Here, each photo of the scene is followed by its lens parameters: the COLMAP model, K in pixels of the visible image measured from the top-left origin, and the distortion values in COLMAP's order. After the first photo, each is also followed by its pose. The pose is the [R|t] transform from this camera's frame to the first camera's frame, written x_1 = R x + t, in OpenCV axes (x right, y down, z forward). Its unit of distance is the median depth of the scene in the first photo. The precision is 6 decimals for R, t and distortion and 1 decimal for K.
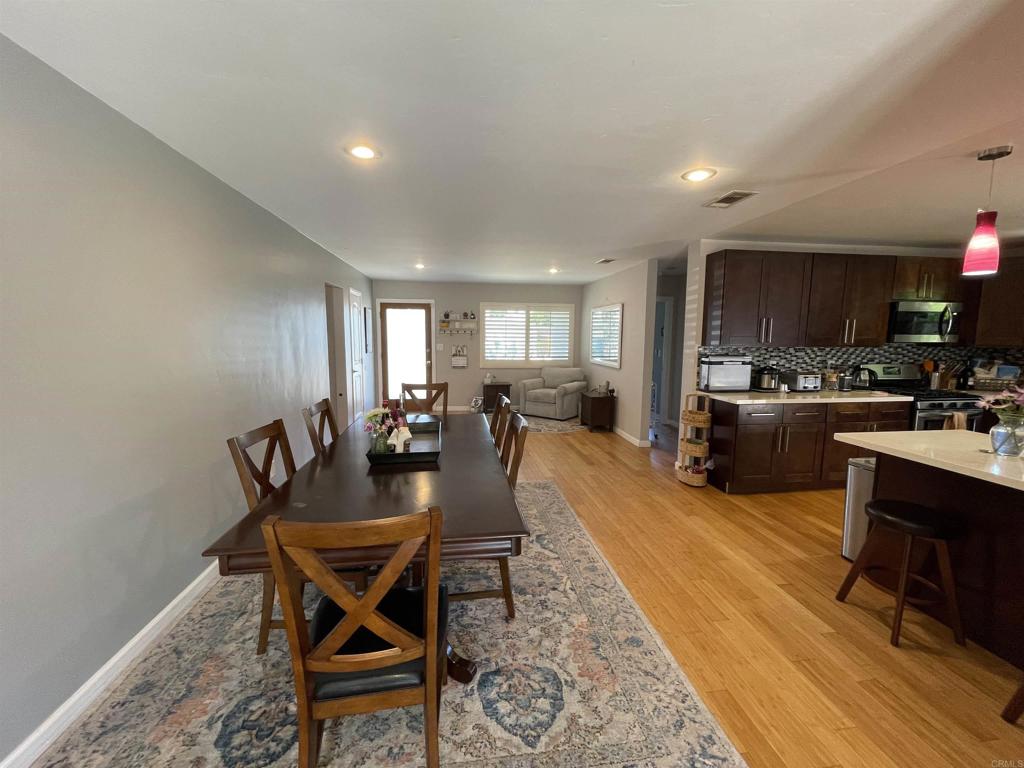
lens RADIAL K [[414.1, 0, 508.5], [0, 414.1, 382.6], [0, 0, 1]] dist [-0.000123, -0.000007]
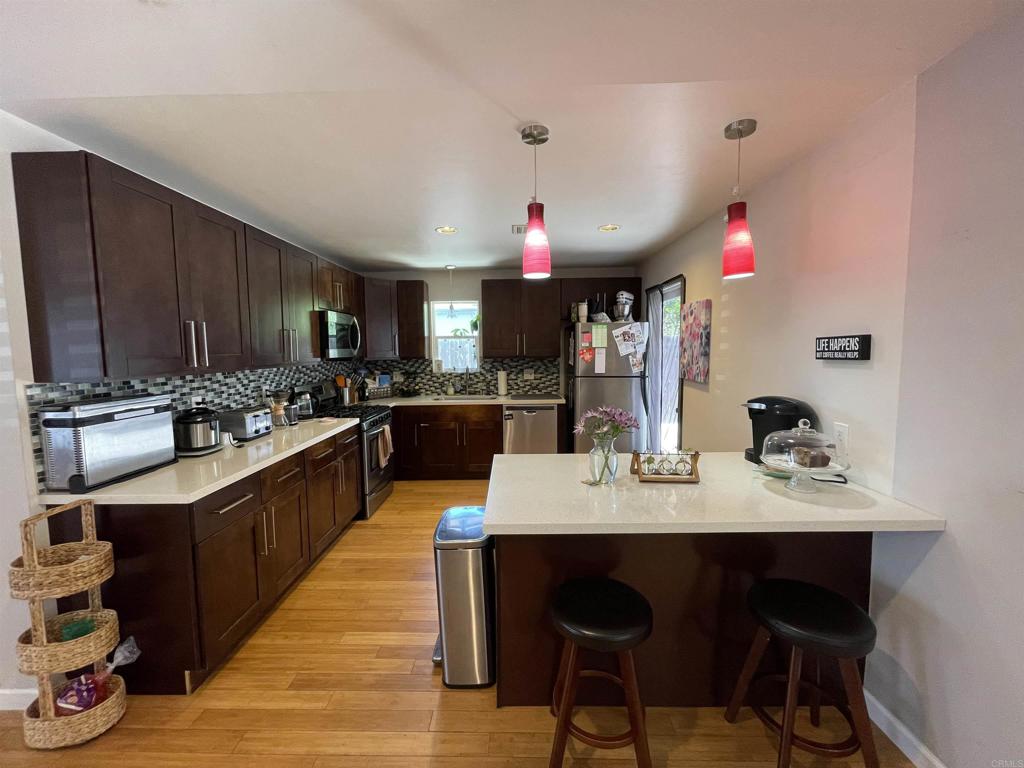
lens RADIAL K [[411.7, 0, 507.5], [0, 411.7, 382.3], [0, 0, 1]] dist [-0.000695, 0.000414]
pose [[0.161232, -0.089993, 0.982805, 0.144993], [0.125291, 0.989643, 0.070065, -0.058310], [-0.978931, 0.111840, 0.170837, 0.474999]]
